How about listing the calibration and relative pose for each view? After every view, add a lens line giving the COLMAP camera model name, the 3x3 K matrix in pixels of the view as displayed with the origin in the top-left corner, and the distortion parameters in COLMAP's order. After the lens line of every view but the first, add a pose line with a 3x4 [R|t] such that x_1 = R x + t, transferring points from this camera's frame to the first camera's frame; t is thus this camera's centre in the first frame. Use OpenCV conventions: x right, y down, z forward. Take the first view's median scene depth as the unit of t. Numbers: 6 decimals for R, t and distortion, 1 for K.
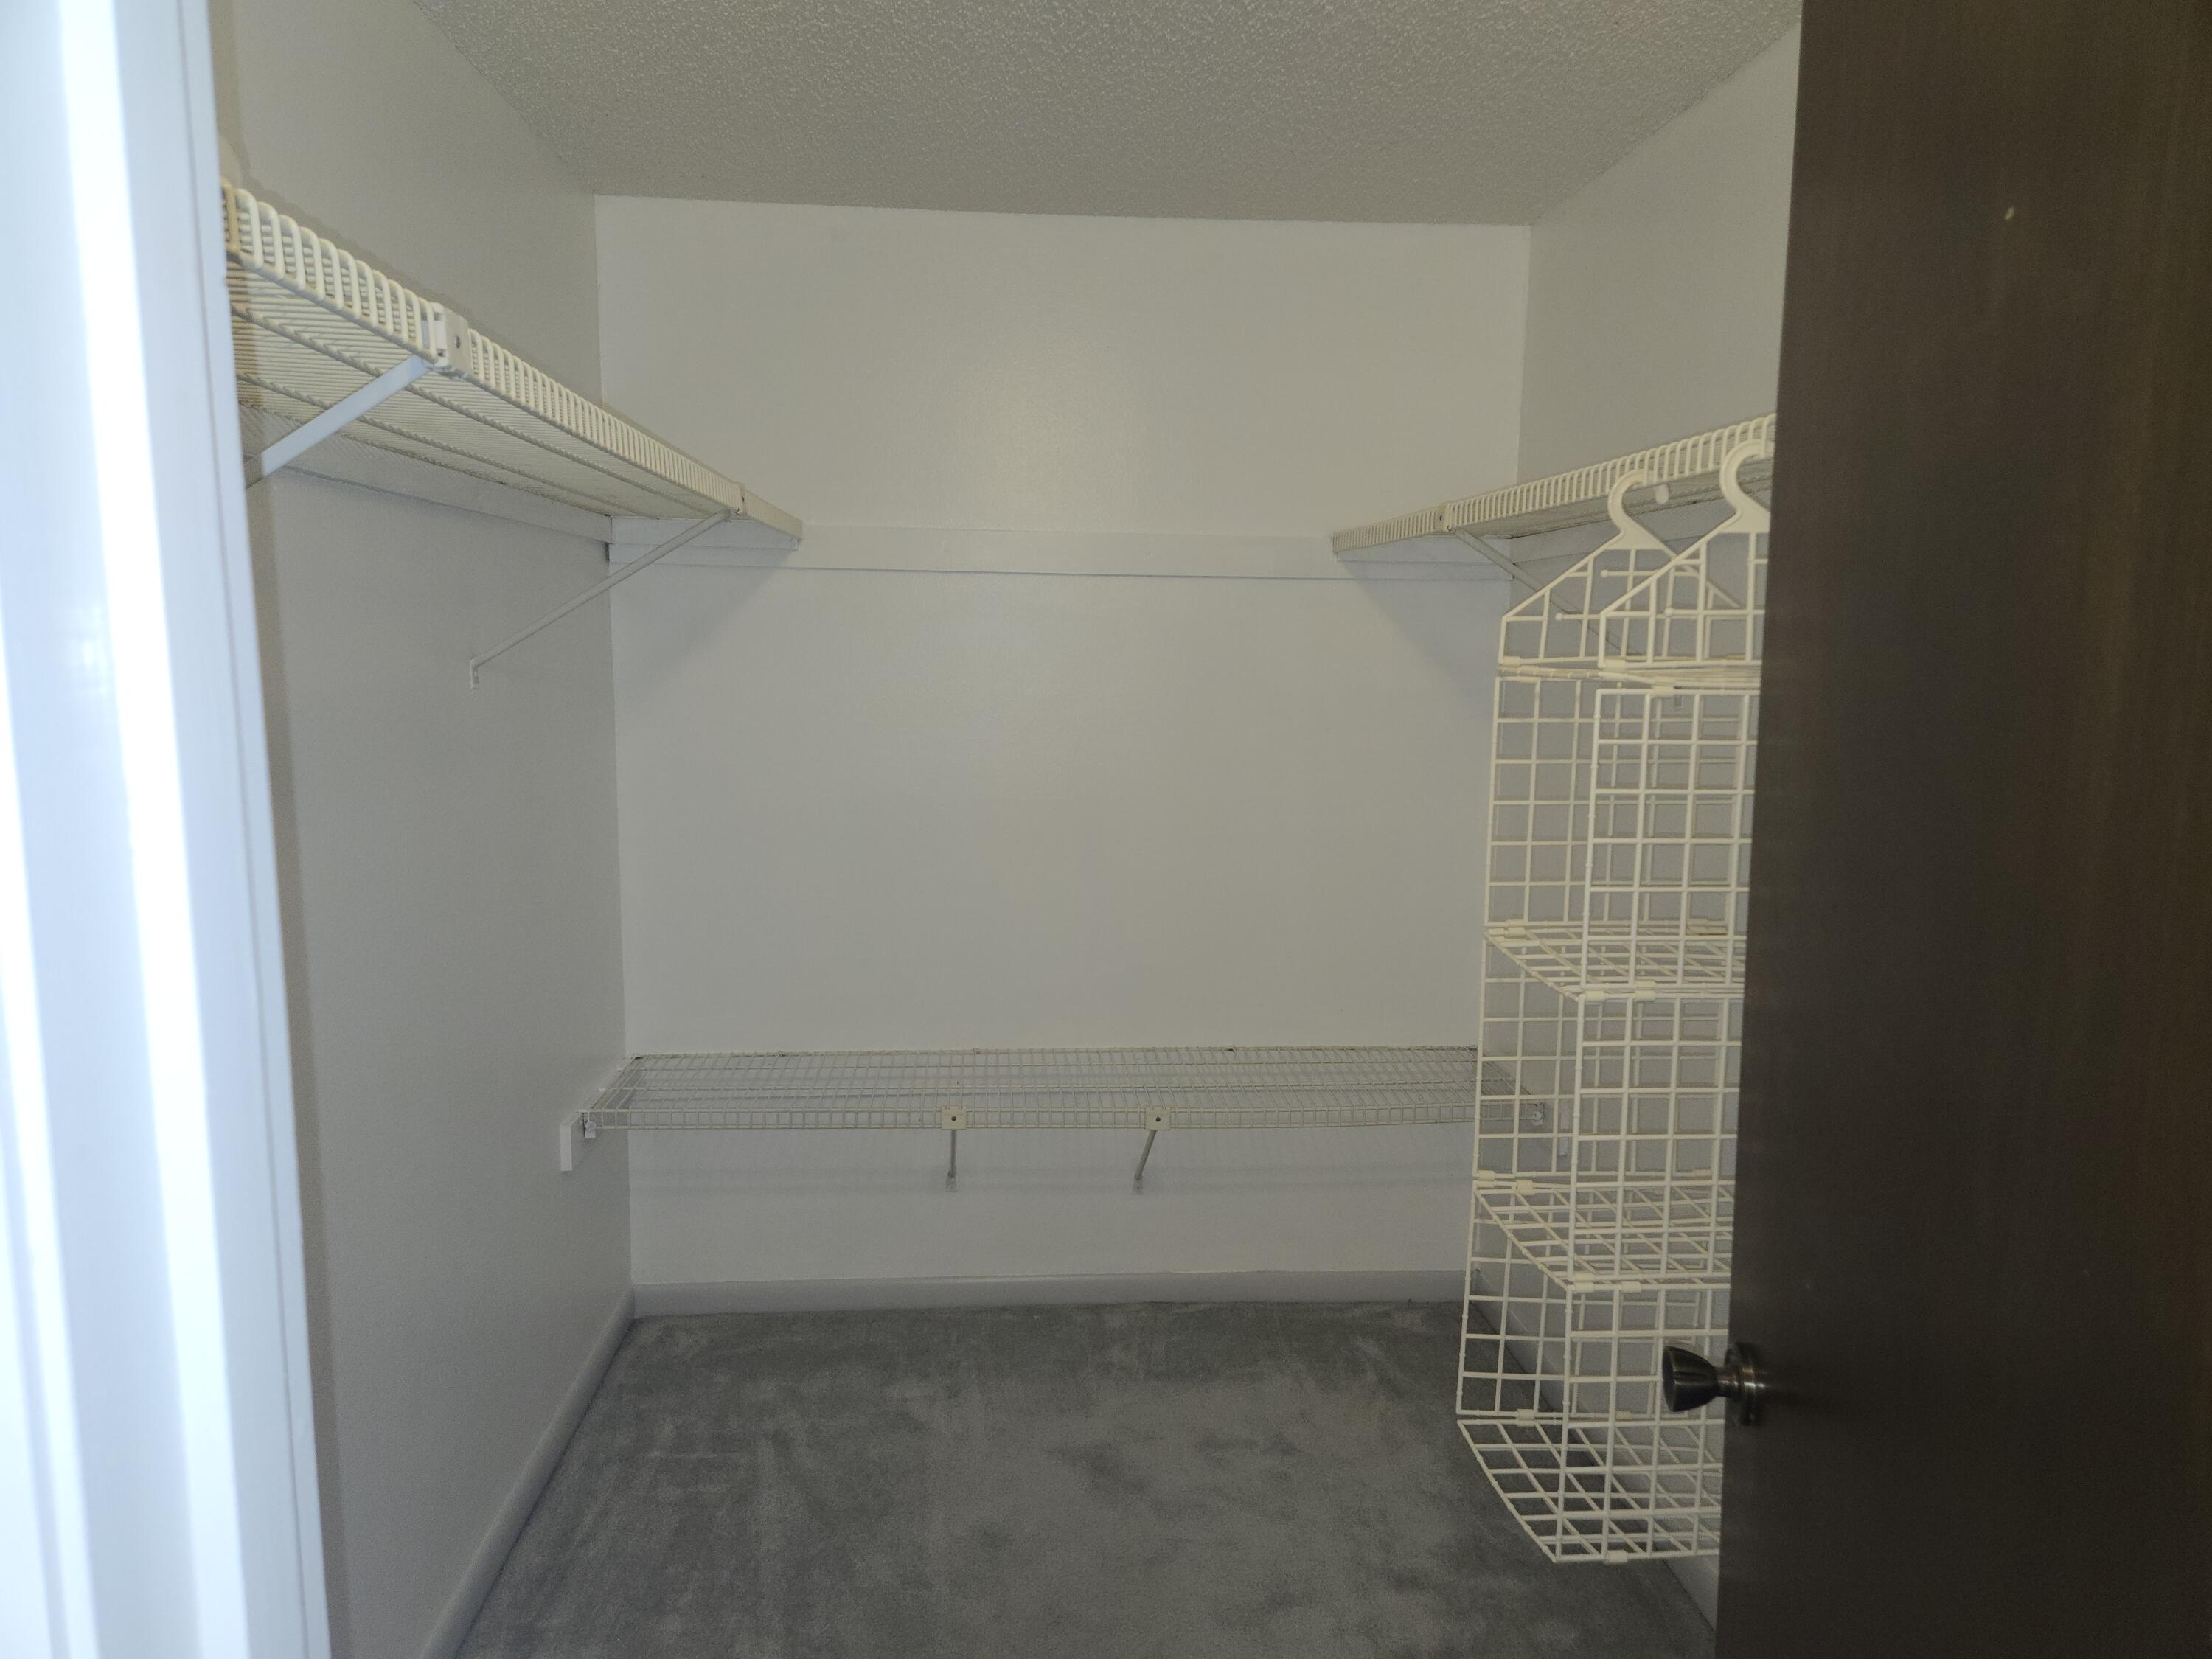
lens RADIAL K [[1475.8, 0, 1110.2], [0, 1475.8, 851.0], [0, 0, 1]] dist [0.091536, -0.070016]
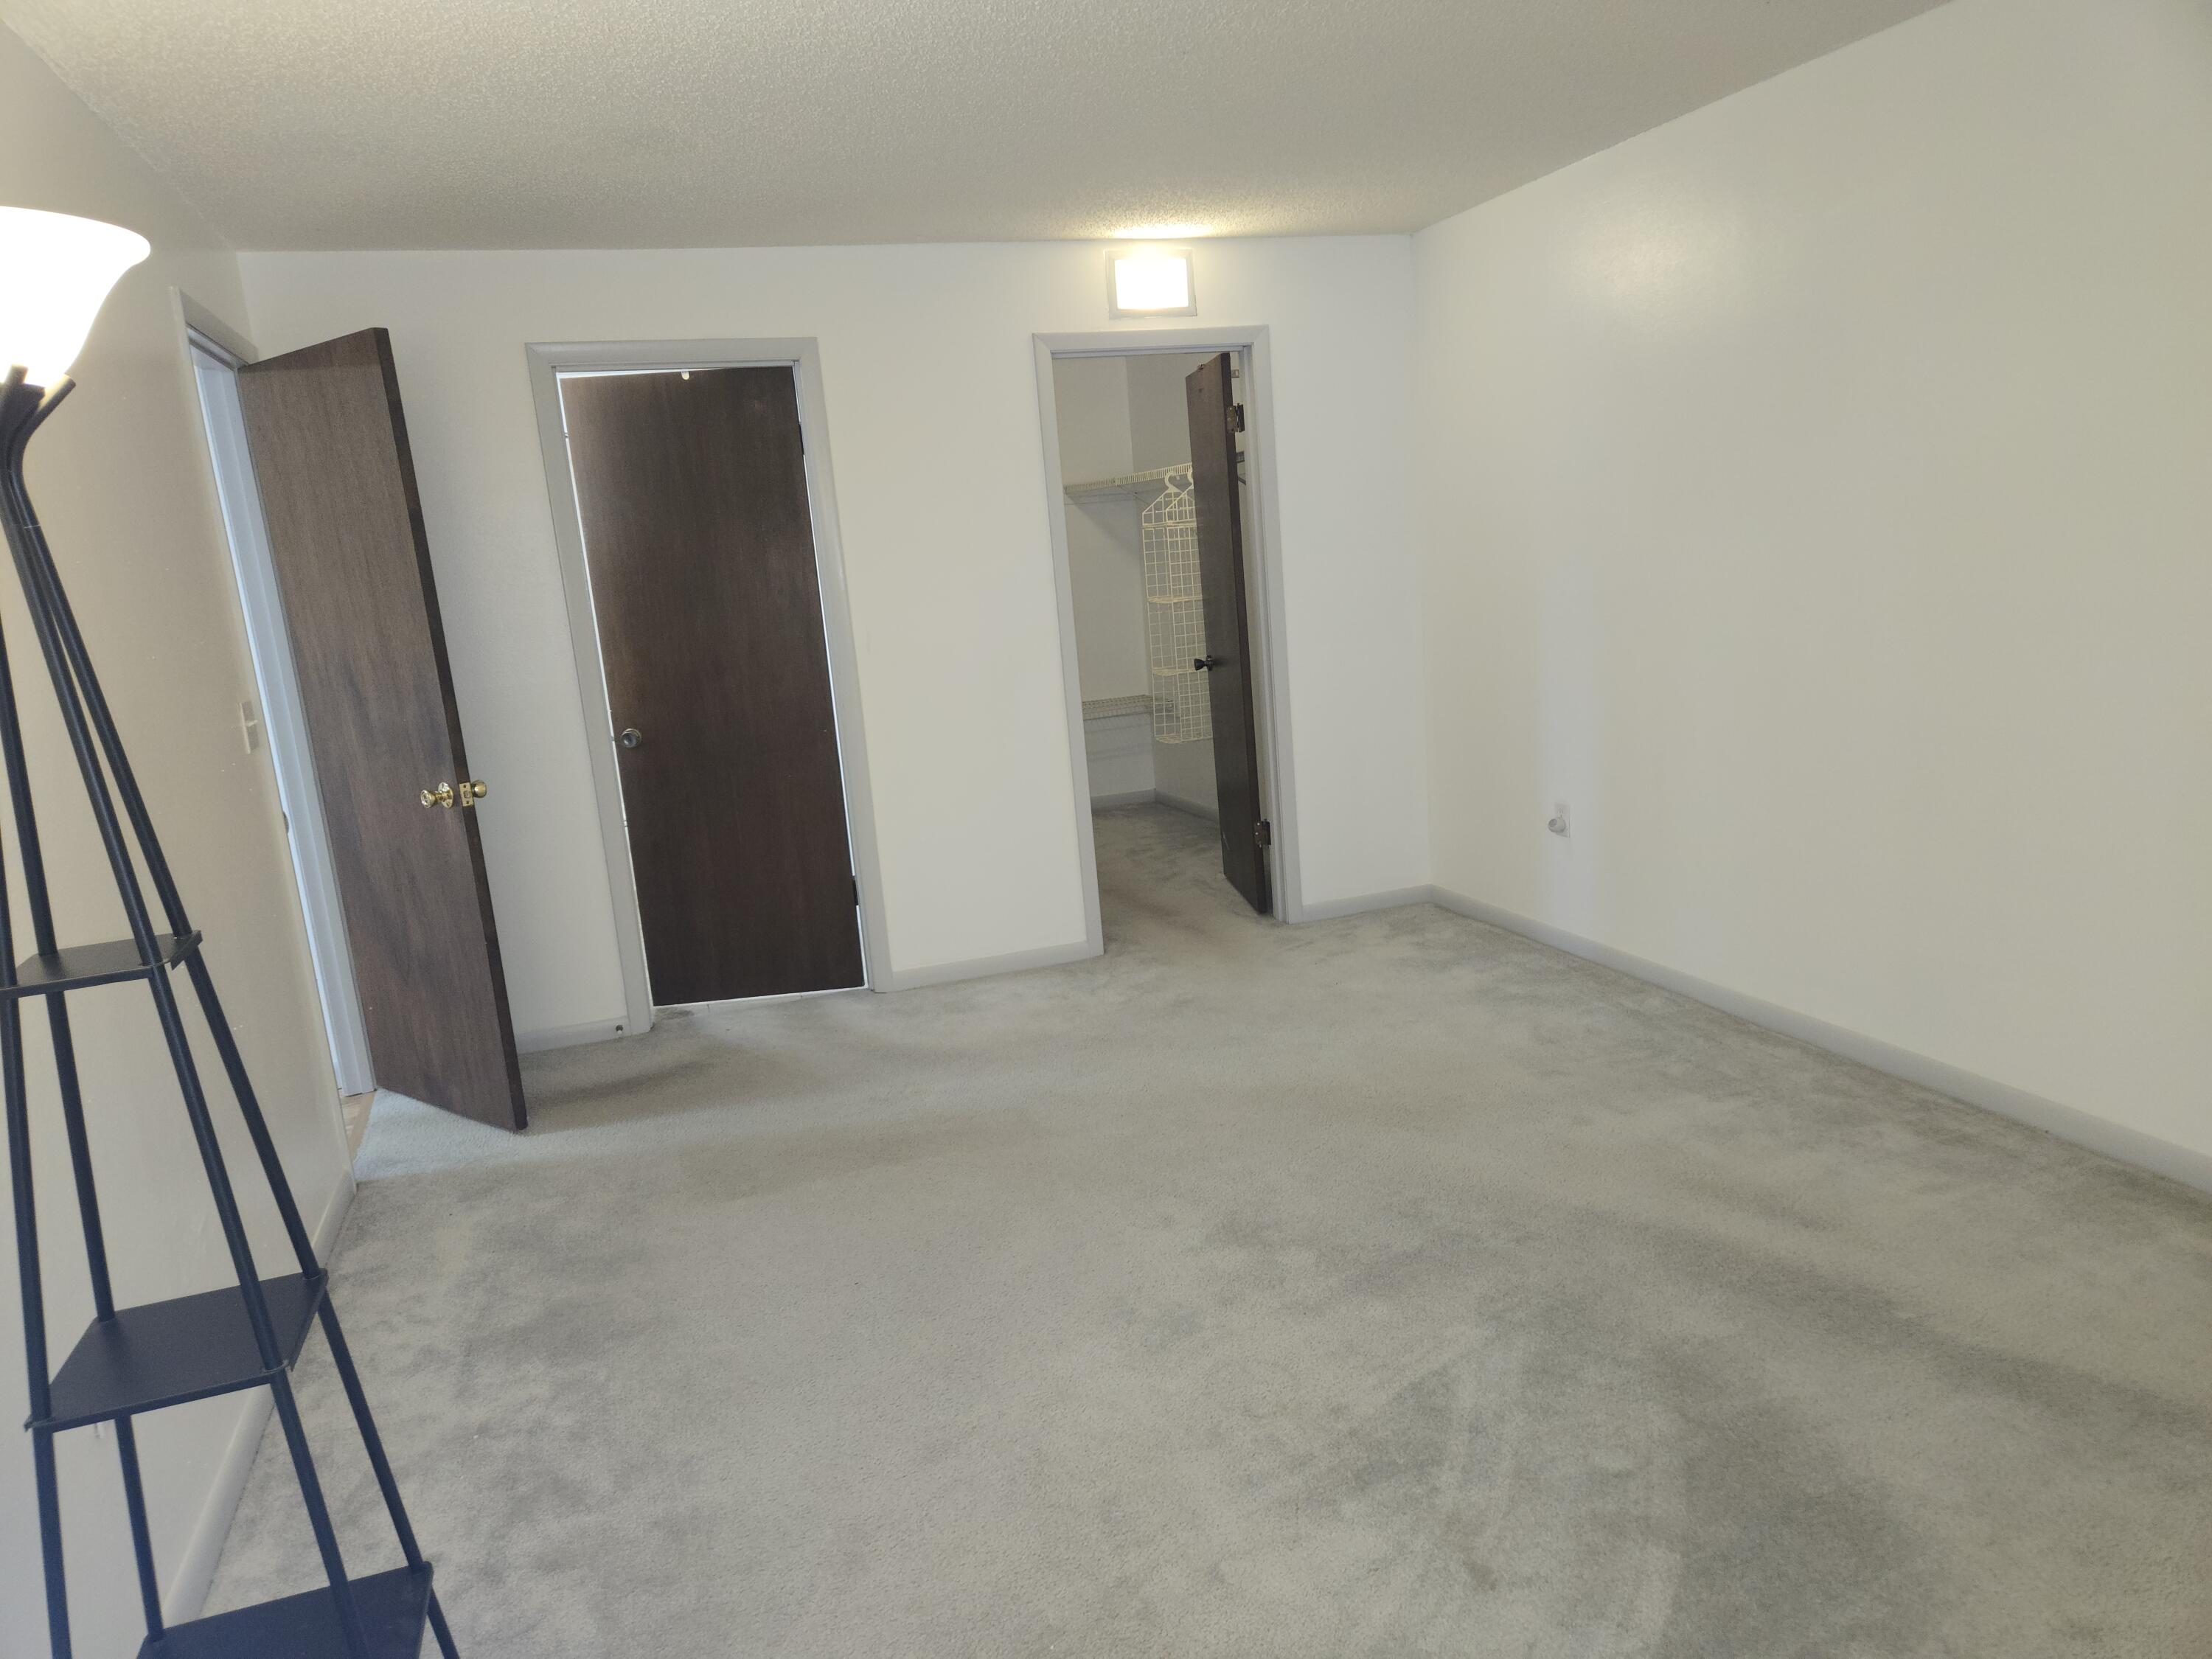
lens RADIAL K [[1475.8, 0, 1110.2], [0, 1475.8, 851.0], [0, 0, 1]] dist [0.091536, -0.070016]
pose [[0.962566, -0.138557, 0.232958, -0.821889], [0.125897, 0.989680, 0.068436, 0.429682], [-0.240036, -0.036545, 0.970076, -2.701882]]
